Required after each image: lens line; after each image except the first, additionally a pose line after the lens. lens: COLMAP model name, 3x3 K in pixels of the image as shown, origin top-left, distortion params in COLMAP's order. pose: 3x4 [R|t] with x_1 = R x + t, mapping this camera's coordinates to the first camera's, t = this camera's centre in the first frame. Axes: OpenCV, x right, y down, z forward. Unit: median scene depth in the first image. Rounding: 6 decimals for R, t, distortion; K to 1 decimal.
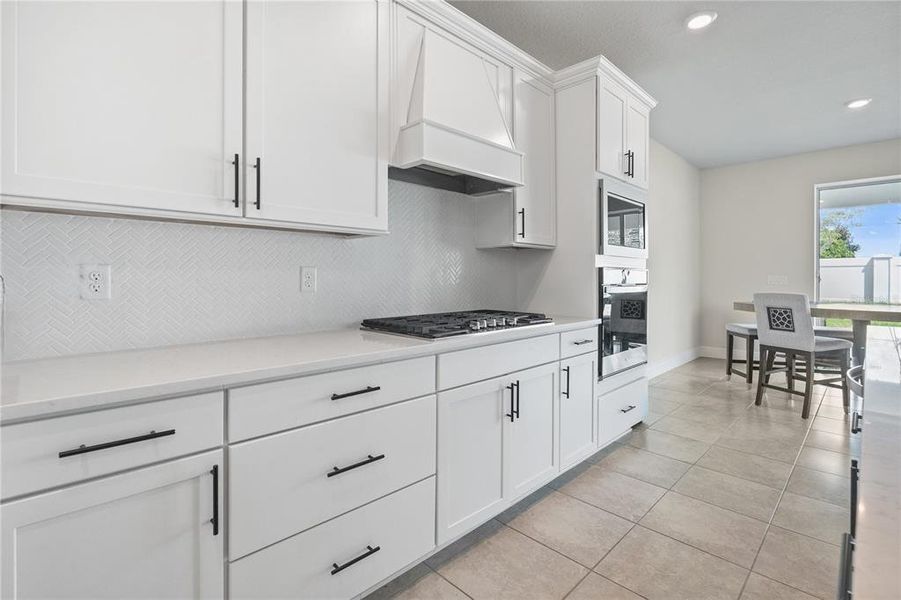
lens RADIAL K [[423.9, 0, 451.7], [0, 423.9, 276.1], [0, 0, 1]] dist [-0.003314, -0.000554]
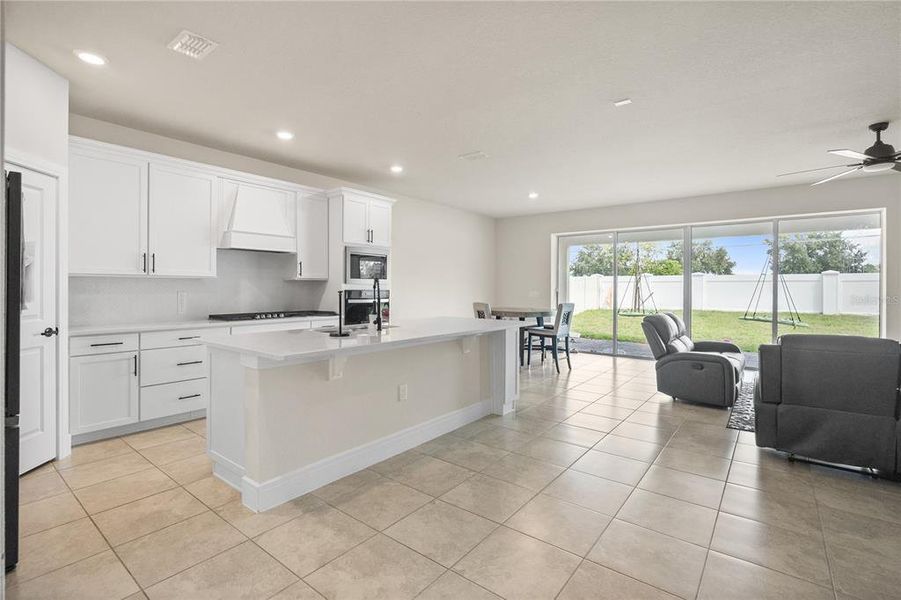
lens RADIAL K [[419.5, 0, 448.2], [0, 419.5, 285.0], [0, 0, 1]] dist [-0.004717, -0.001033]
pose [[0.993045, 0.001142, 0.117726, 0.778902], [-0.000432, 0.999982, -0.006055, -0.042375], [-0.117731, 0.005962, 0.993028, -1.333686]]
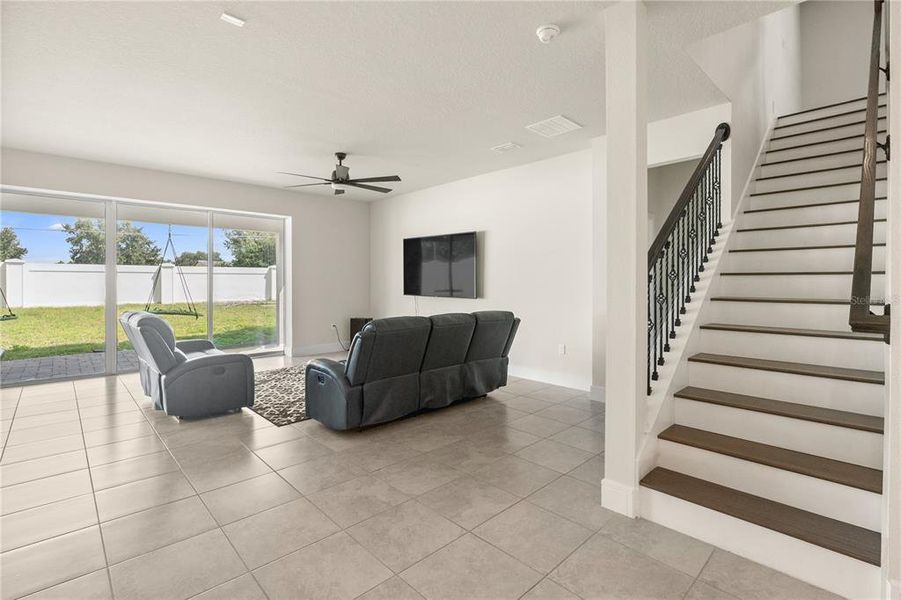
lens RADIAL K [[419.5, 0, 448.2], [0, 419.5, 285.0], [0, 0, 1]] dist [-0.004717, -0.001033]
pose [[0.032475, -0.008951, 0.999432, 0.483993], [-0.006453, 0.999937, 0.009165, -0.038524], [-0.999452, -0.006747, 0.032415, -0.408447]]
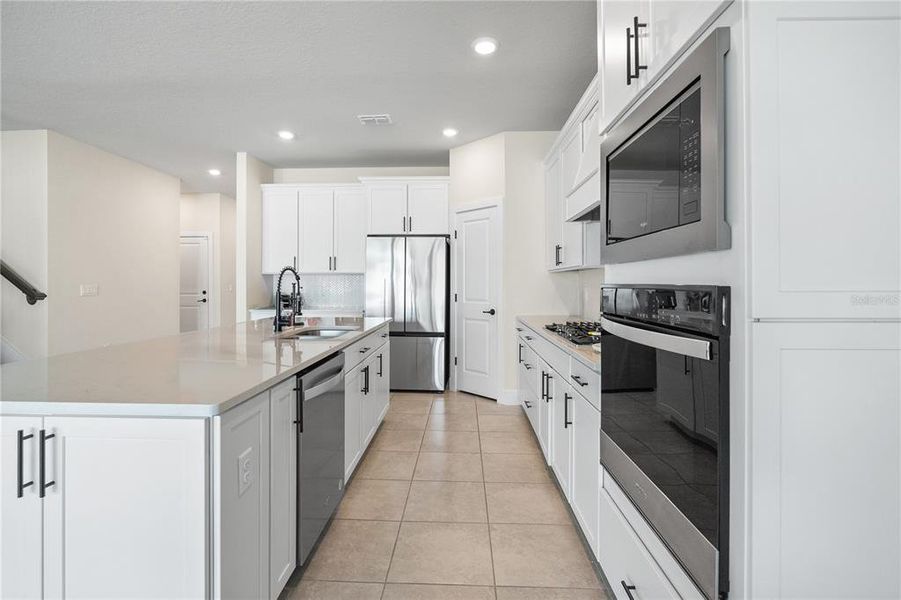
lens RADIAL K [[417.2, 0, 450.3], [0, 417.2, 281.5], [0, 0, 1]] dist [-0.000832, 0.000034]
pose [[-0.729751, -0.008626, -0.683659, 1.211482], [-0.003519, 0.999955, -0.008860, -0.025773], [0.683704, -0.004060, -0.729748, 1.669361]]
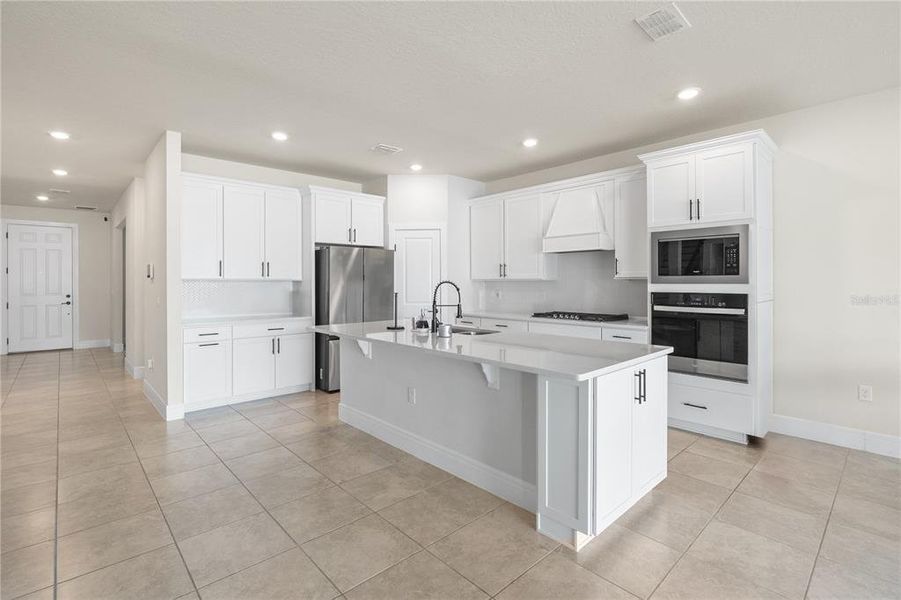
lens RADIAL K [[417.2, 0, 450.3], [0, 417.2, 281.5], [0, 0, 1]] dist [-0.000832, 0.000034]
pose [[-0.036394, -0.004534, -0.999327, 2.362475], [0.005004, 0.999976, -0.004719, -0.070967], [0.999325, -0.005173, -0.036371, 0.449866]]
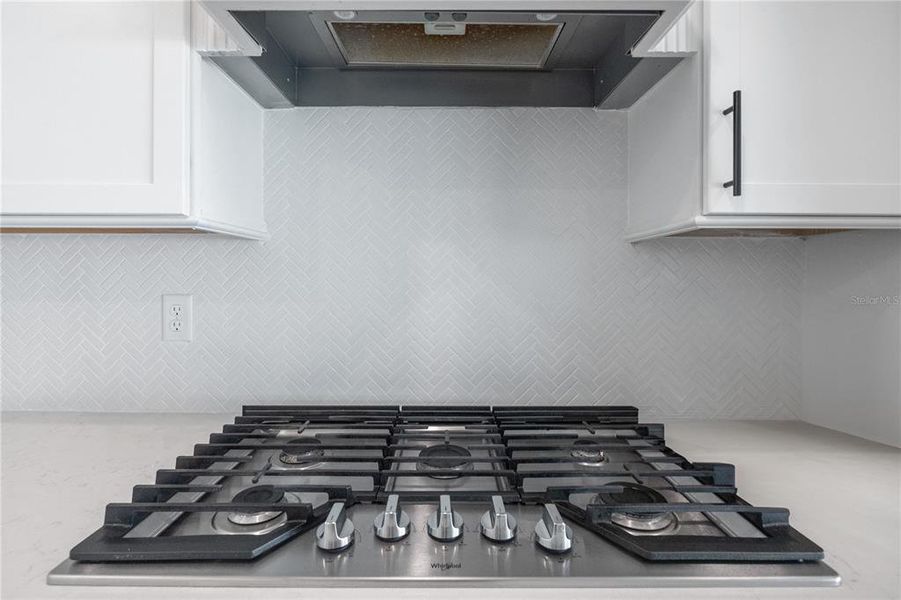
lens RADIAL K [[419.5, 0, 448.2], [0, 419.5, 285.0], [0, 0, 1]] dist [-0.004717, -0.001033]
pose [[0.712006, 0.015990, -0.701991, 0.283781], [0.004221, 0.999625, 0.027050, -0.044793], [0.702161, -0.022223, 0.711672, 0.793287]]
